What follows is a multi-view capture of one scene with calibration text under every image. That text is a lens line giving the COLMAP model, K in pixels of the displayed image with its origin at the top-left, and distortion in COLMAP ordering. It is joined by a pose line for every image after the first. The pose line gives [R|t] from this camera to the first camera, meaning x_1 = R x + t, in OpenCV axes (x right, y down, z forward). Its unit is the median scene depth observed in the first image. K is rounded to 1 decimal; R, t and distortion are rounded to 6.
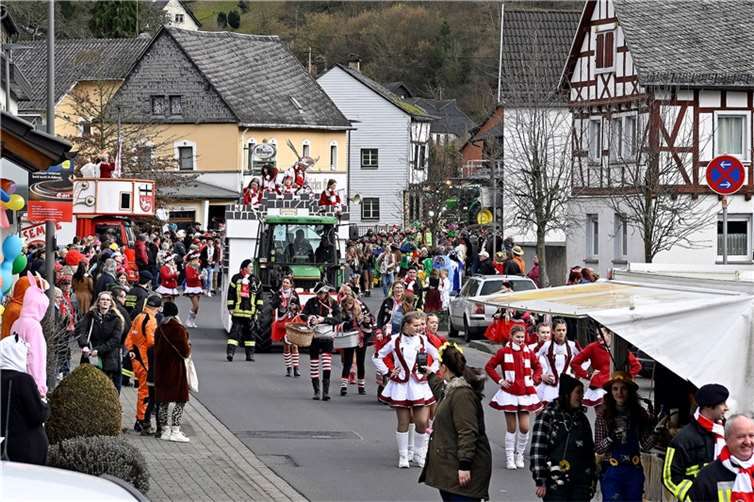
lens RADIAL K [[676.1, 0, 377.0], [0, 676.1, 251.0], [0, 0, 1]] dist [0.040668, 0.000642]
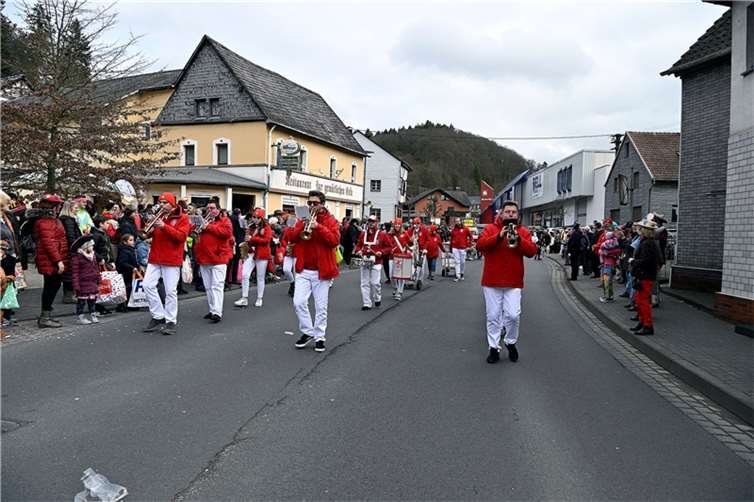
lens RADIAL K [[676.1, 0, 377.0], [0, 676.1, 251.0], [0, 0, 1]] dist [0.040668, 0.000642]
pose [[0.999339, 0.028623, -0.022433, 0.007257], [-0.028285, 0.999484, 0.015243, 0.000467], [0.022857, -0.014599, 0.999632, -0.147324]]
